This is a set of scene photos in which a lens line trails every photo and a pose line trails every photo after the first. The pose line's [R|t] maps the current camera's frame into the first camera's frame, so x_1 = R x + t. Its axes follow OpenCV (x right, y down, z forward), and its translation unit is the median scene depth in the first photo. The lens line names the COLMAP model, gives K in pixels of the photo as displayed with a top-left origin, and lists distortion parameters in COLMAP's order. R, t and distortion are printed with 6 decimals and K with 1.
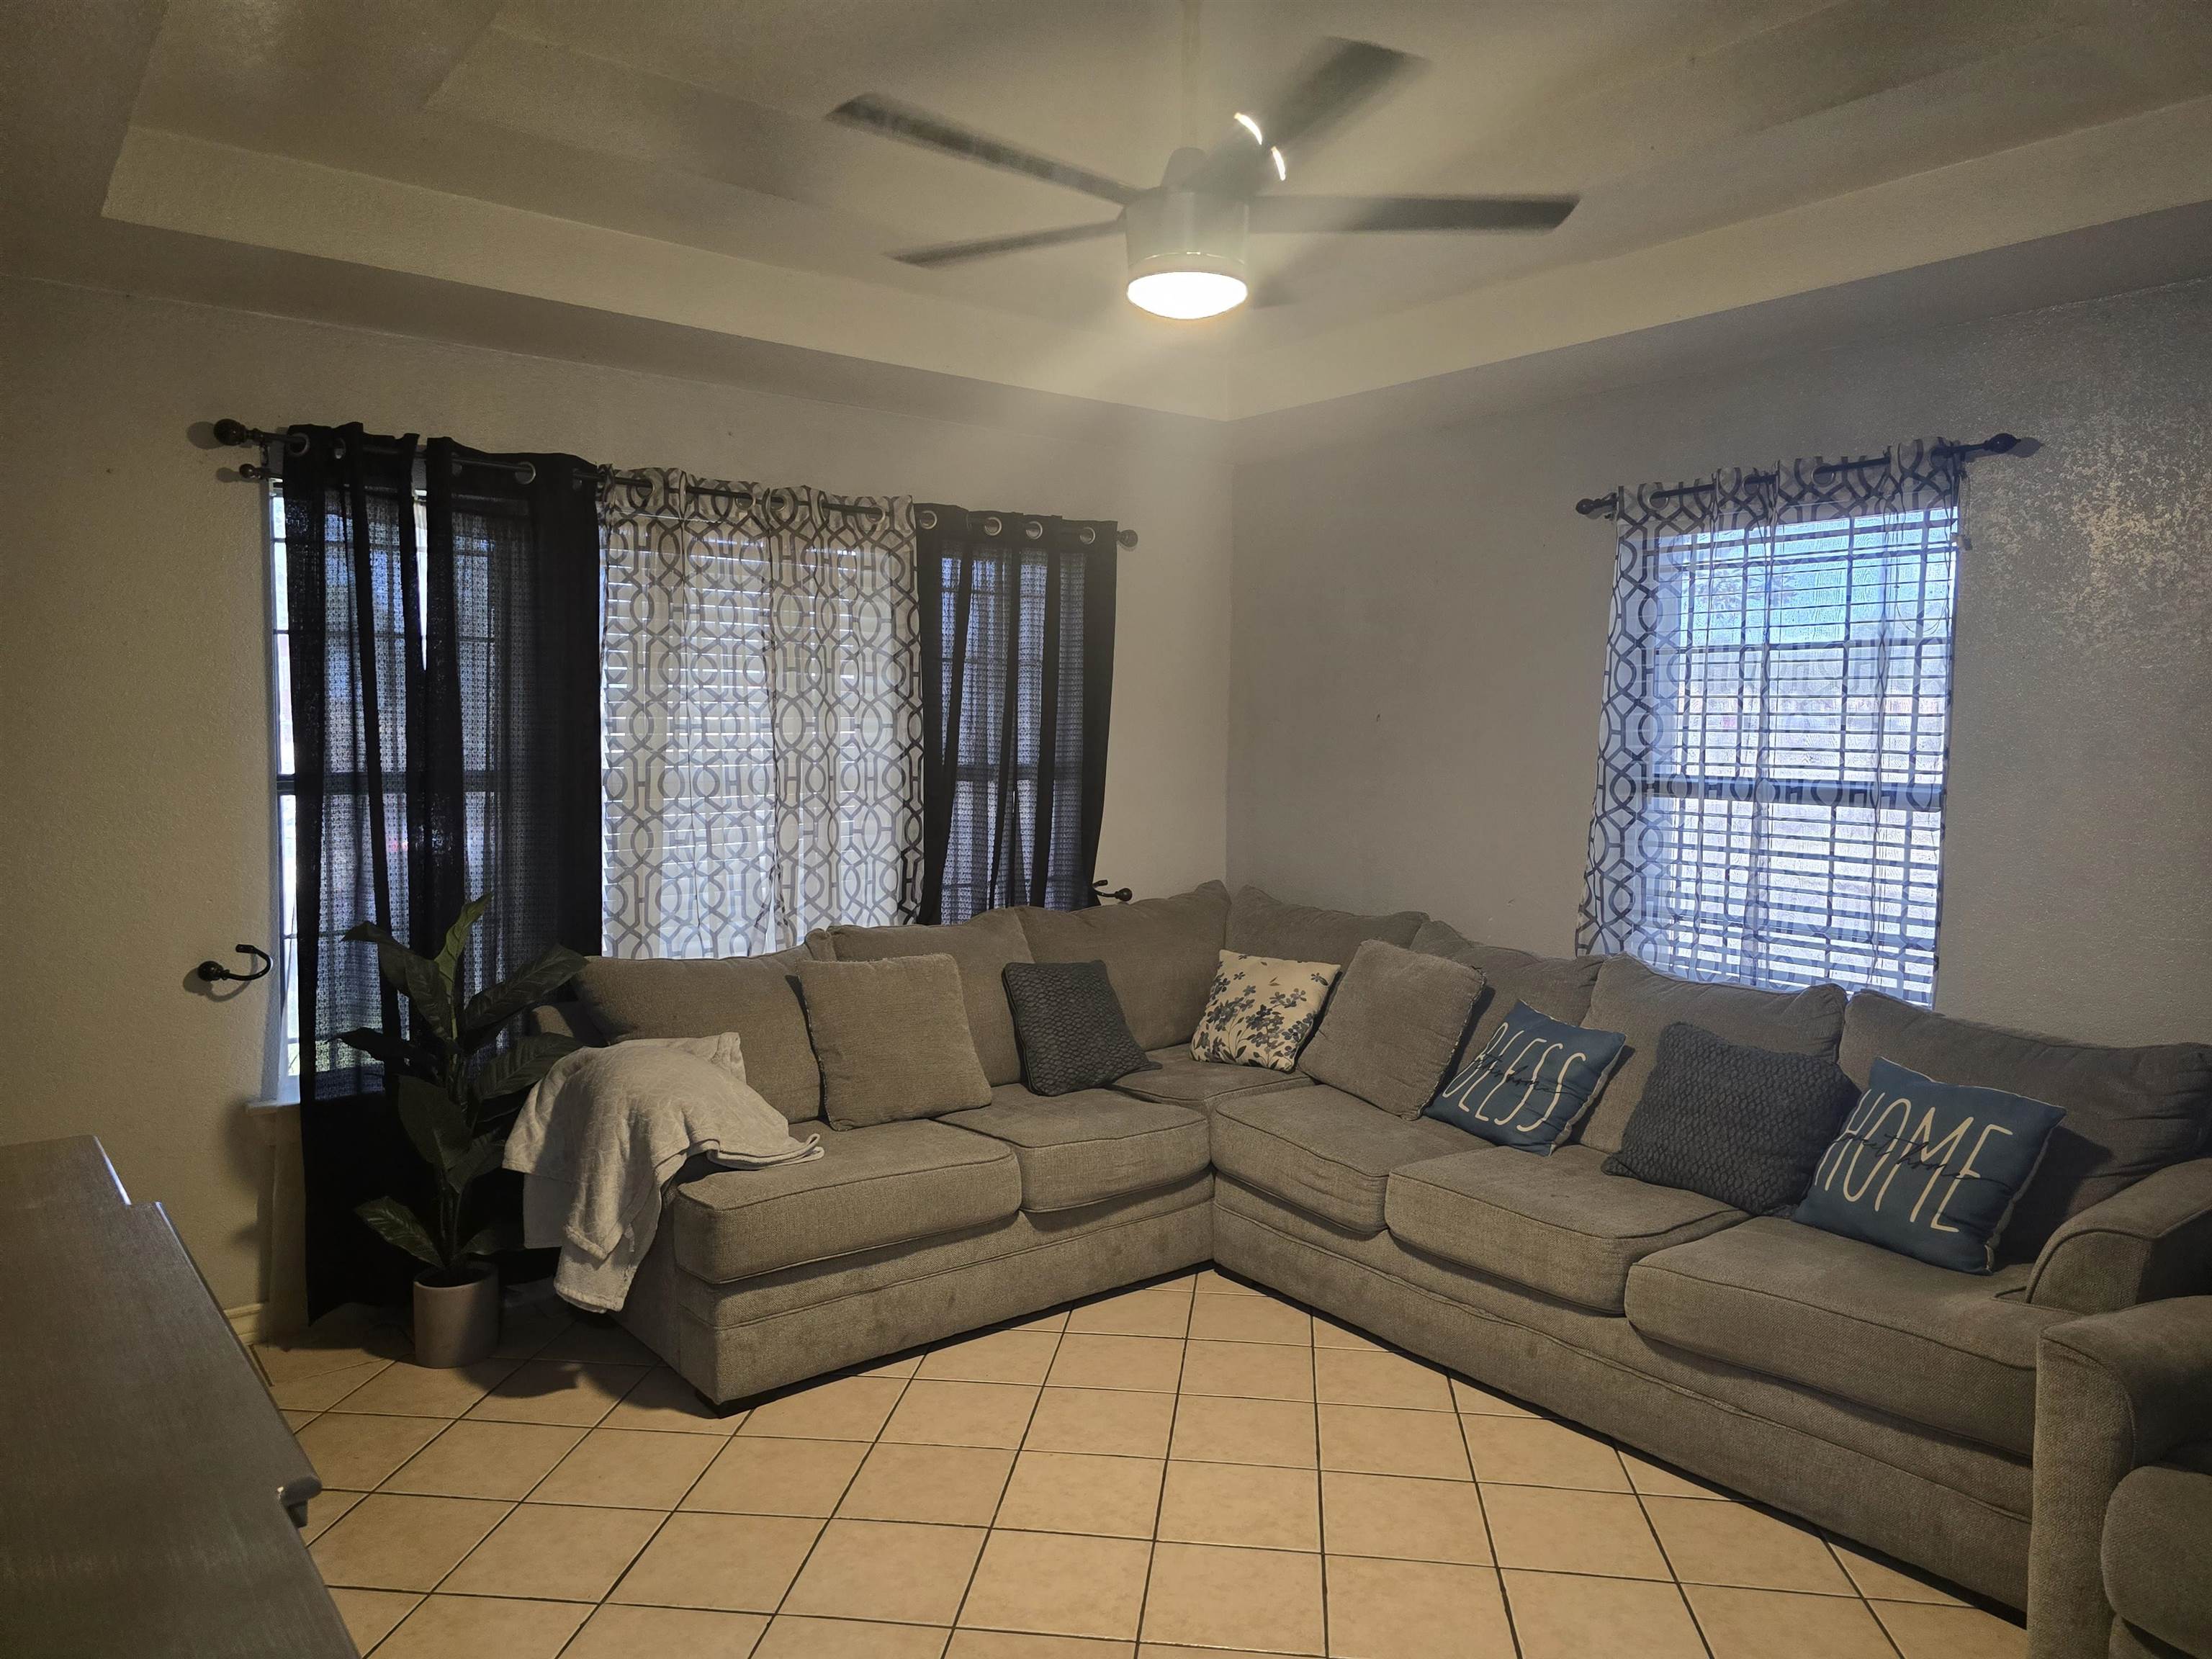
lens RADIAL K [[1481.4, 0, 1100.7], [0, 1481.4, 830.5], [0, 0, 1]] dist [0.049745, -0.046438]
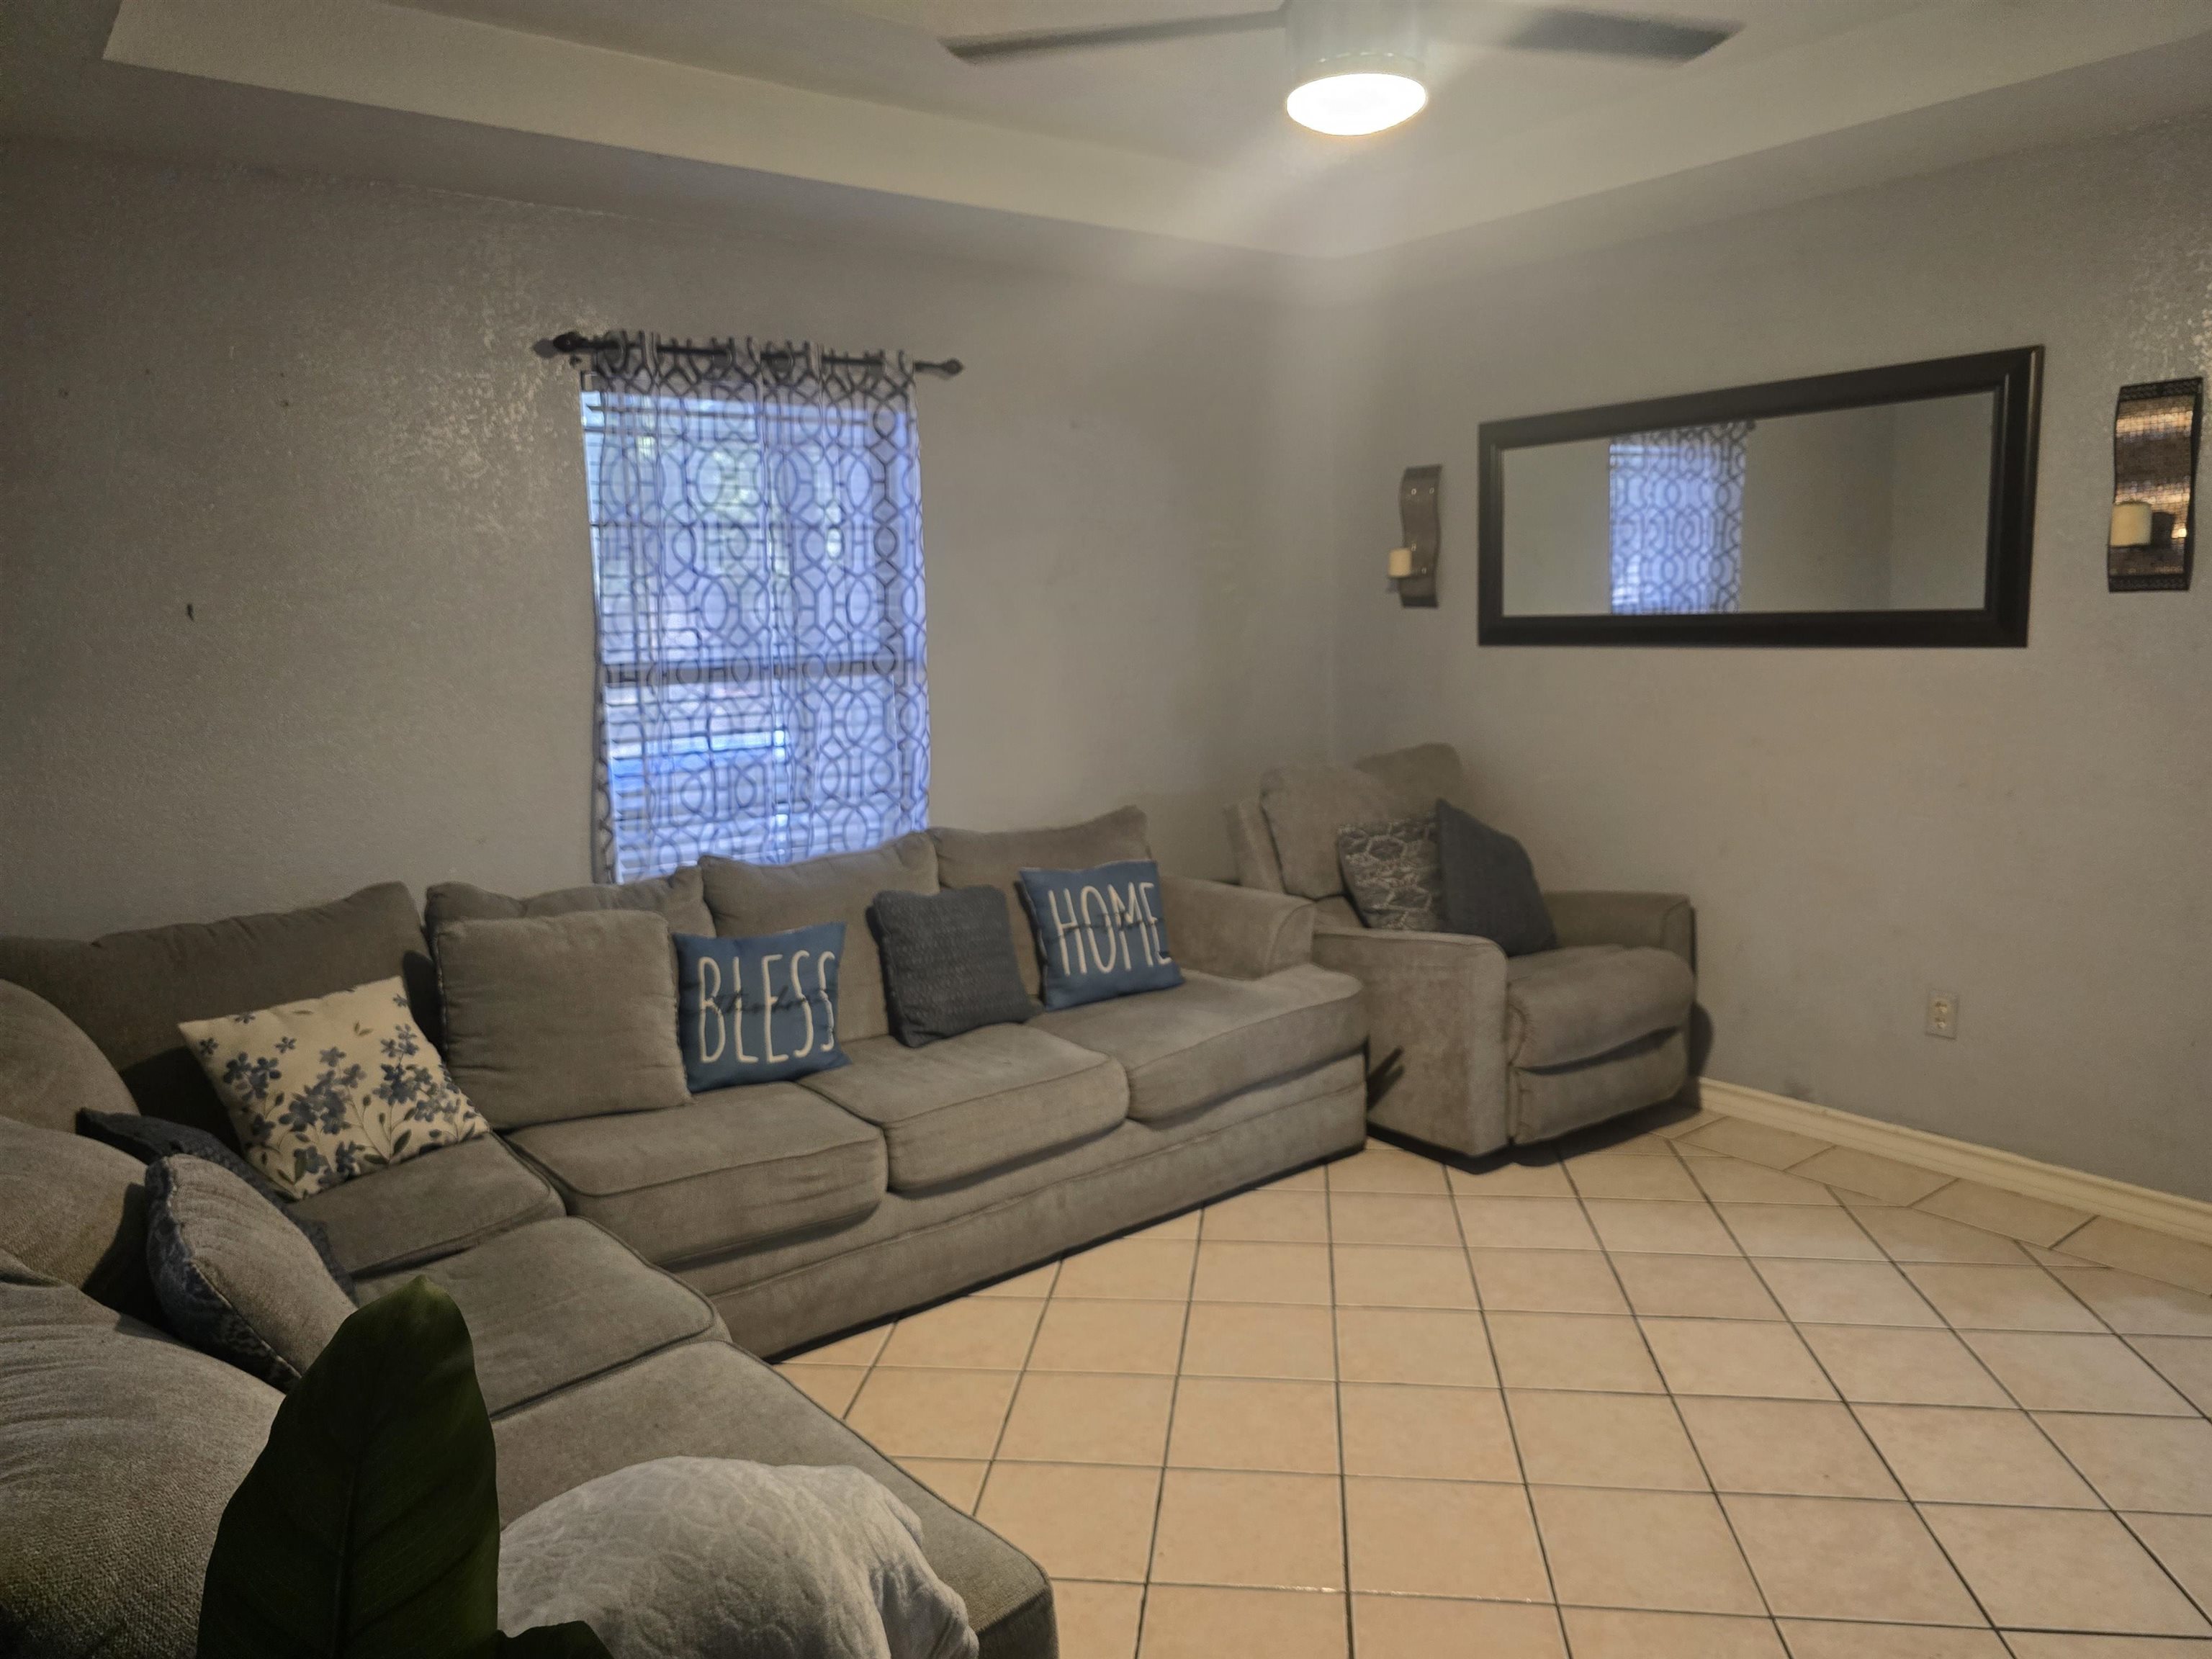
lens RADIAL K [[1481.4, 0, 1101.4], [0, 1481.4, 823.5], [0, 0, 1]] dist [0.049745, -0.046438]
pose [[0.006030, -0.162661, 0.986664, -0.551311], [0.099786, 0.981855, 0.161258, -0.061563], [-0.994991, 0.097483, 0.022152, 0.734151]]
